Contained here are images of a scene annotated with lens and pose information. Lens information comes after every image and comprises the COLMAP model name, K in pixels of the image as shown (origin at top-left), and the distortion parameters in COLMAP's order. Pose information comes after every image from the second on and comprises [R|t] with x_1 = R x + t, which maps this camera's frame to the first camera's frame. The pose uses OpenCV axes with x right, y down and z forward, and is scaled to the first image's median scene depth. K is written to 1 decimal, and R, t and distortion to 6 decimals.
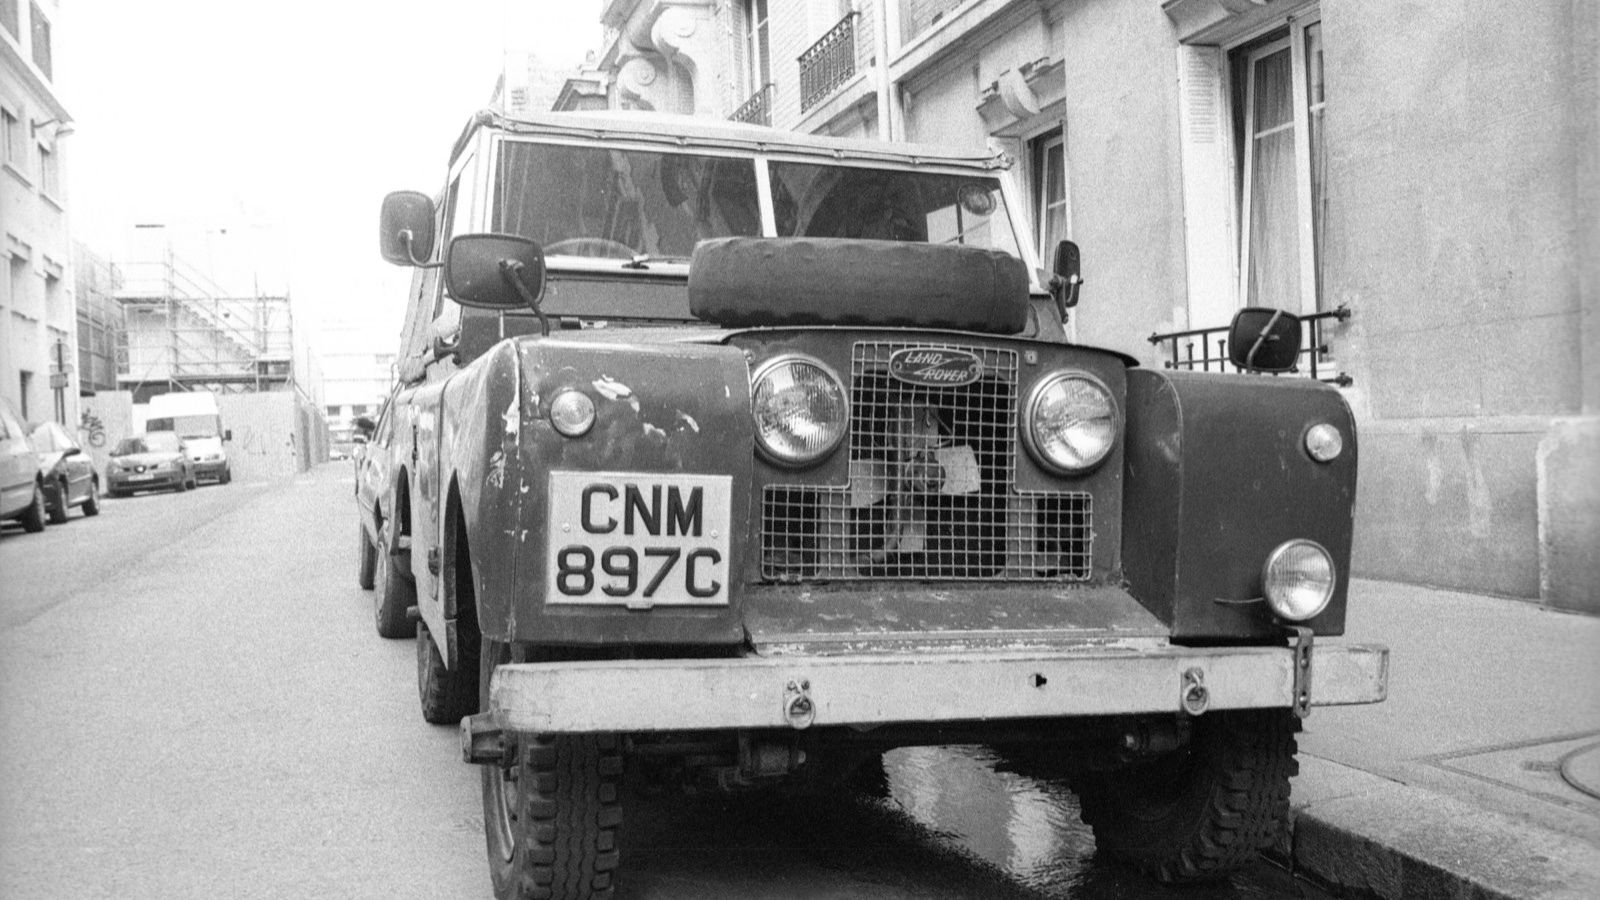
lens RADIAL K [[1560.2, 0, 800.0], [0, 1560.2, 450.0], [0, 0, 1]] dist [-0.113883, 0.267174]
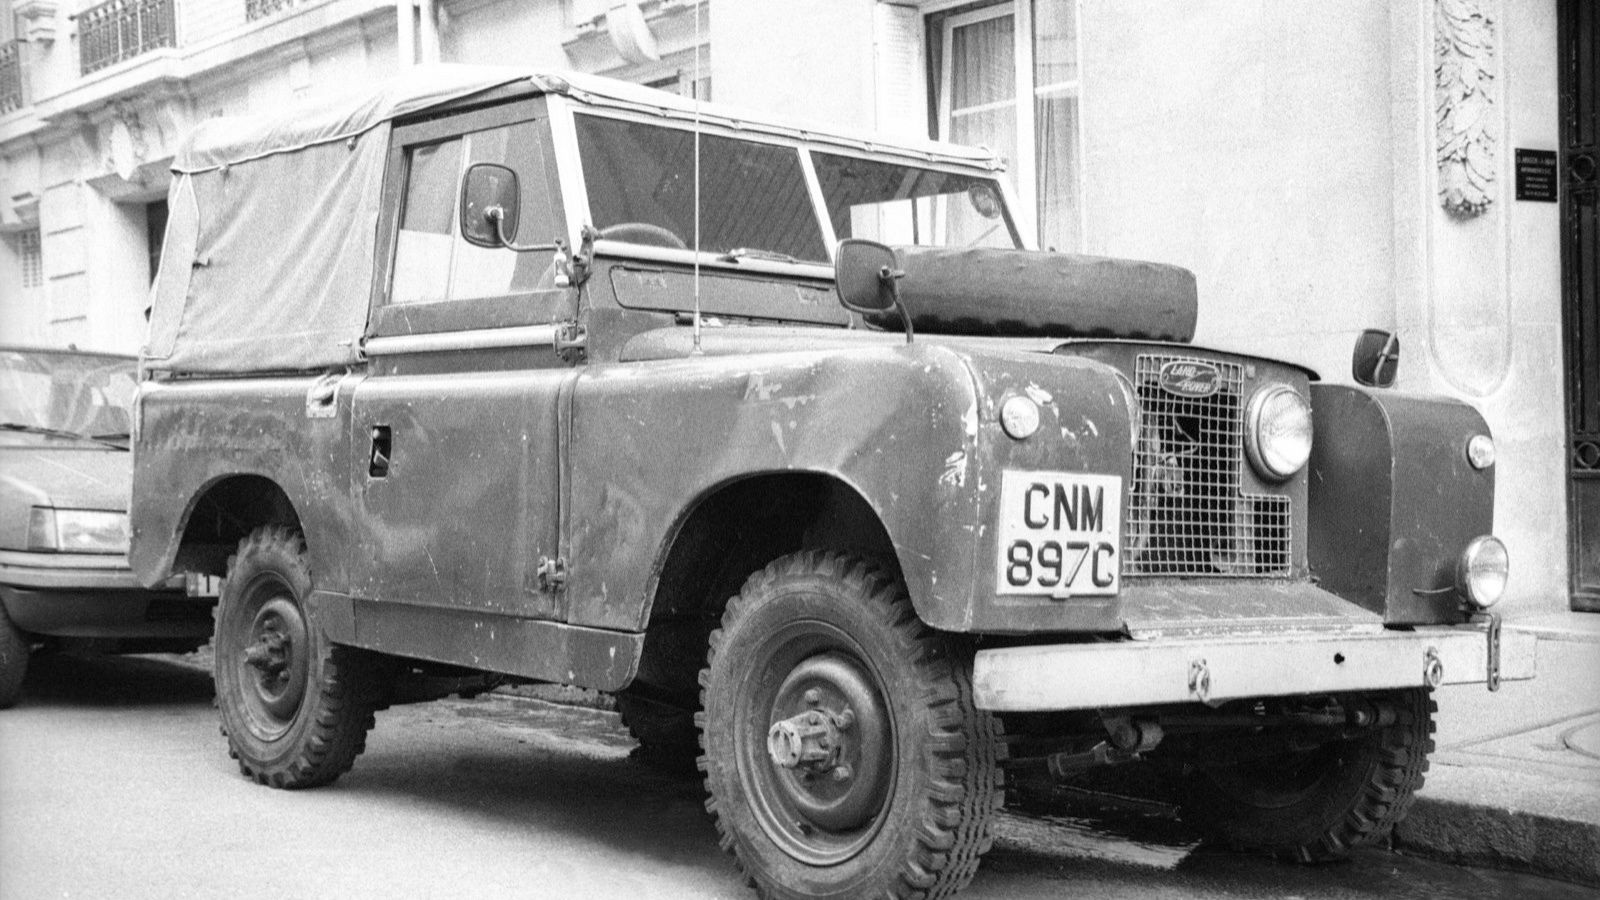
lens RADIAL K [[2120.7, 0, 800.0], [0, 2120.7, 450.0], [0, 0, 1]] dist [0.092993, 0.050646]
pose [[0.919840, 0.009129, 0.392187, -0.754895], [-0.004903, 0.999919, -0.011775, 0.015005], [-0.392263, 0.008908, 0.919810, -0.258035]]
